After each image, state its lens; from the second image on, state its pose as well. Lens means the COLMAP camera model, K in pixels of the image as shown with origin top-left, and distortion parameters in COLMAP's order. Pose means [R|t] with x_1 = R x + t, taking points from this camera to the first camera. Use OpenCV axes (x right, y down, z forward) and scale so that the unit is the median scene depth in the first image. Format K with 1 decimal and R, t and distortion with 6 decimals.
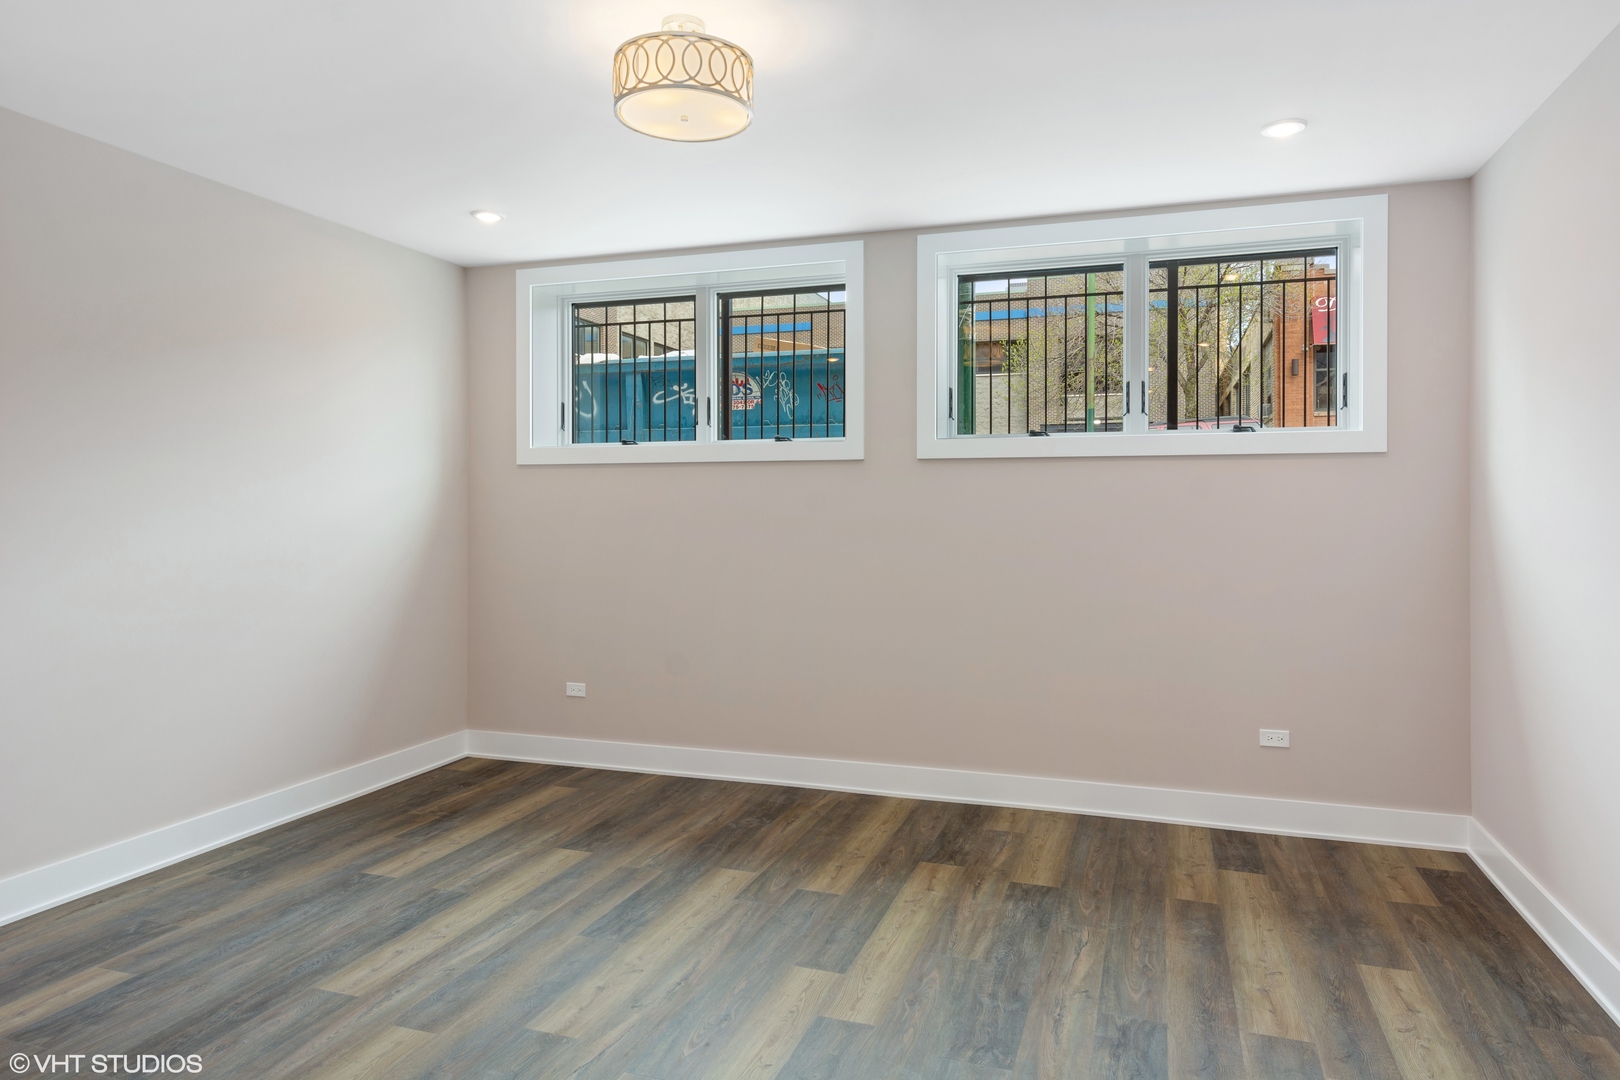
lens RADIAL K [[982.6, 0, 826.0], [0, 982.6, 534.5], [0, 0, 1]] dist [-0.008776, -0.002554]
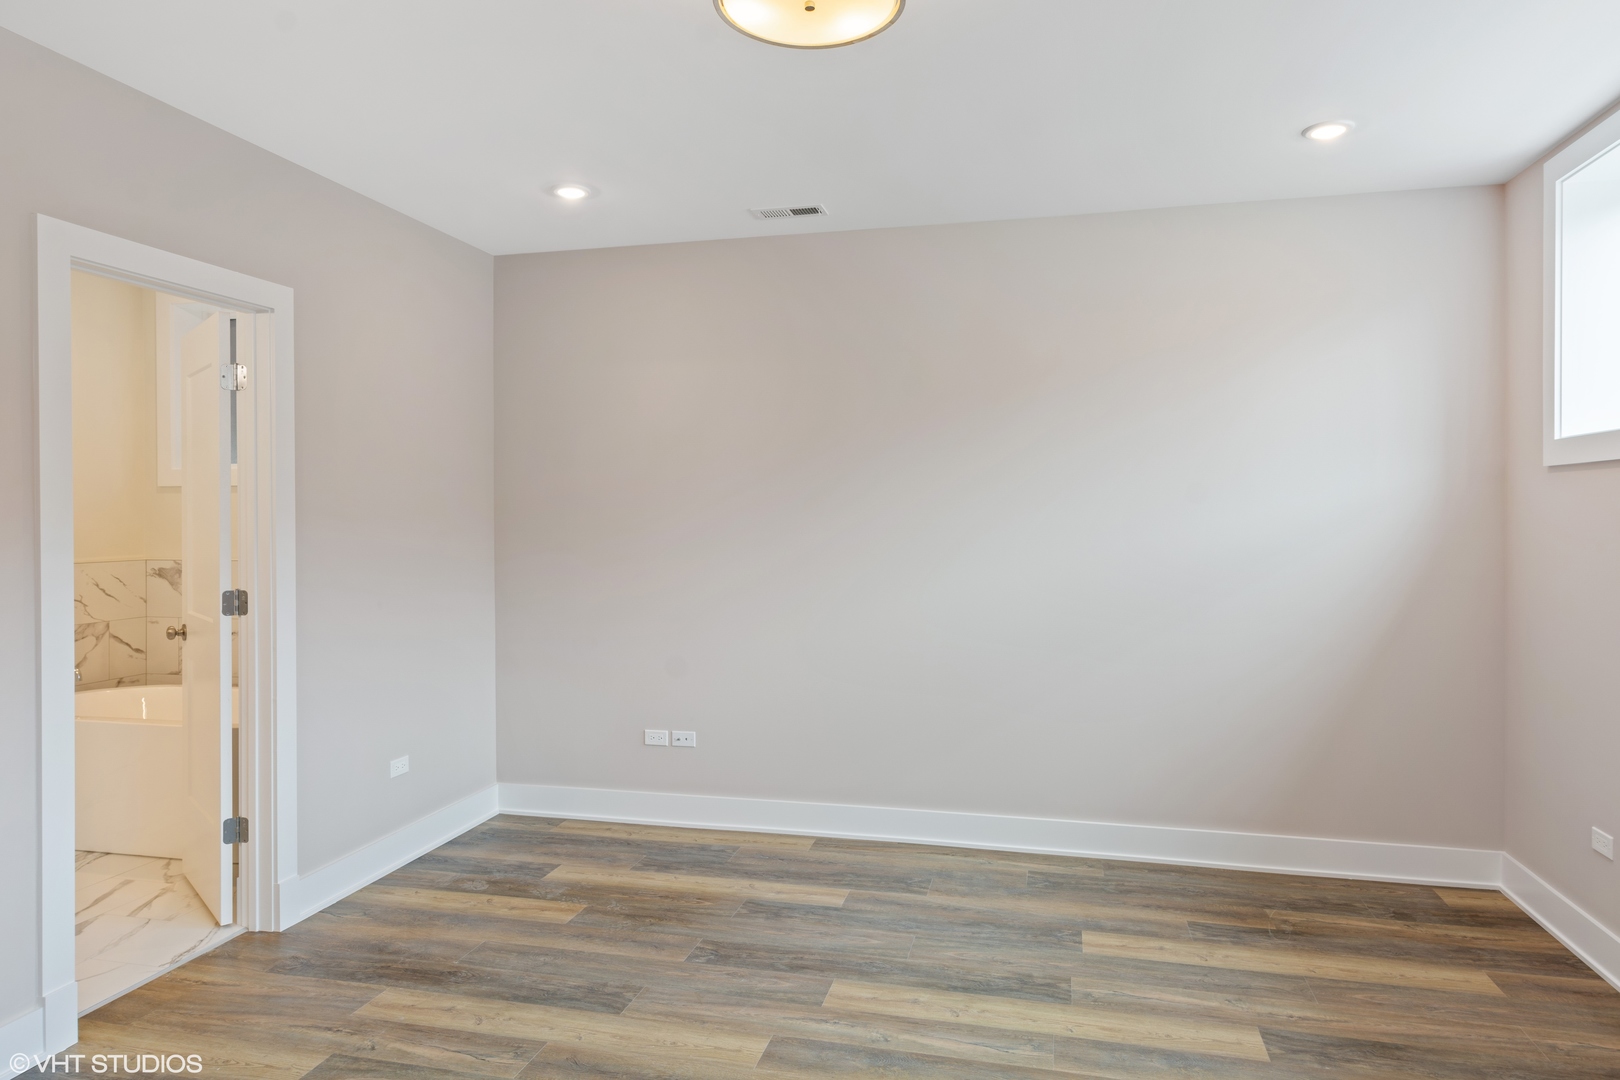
lens RADIAL K [[969.0, 0, 810.0], [0, 969.0, 524.5], [0, 0, 1]] dist [0.005565, -0.000398]
pose [[0.083148, 0.008427, -0.996502, 0.396206], [-0.028408, 0.999578, 0.006082, -0.031766], [0.996132, 0.027803, 0.083352, 0.649697]]
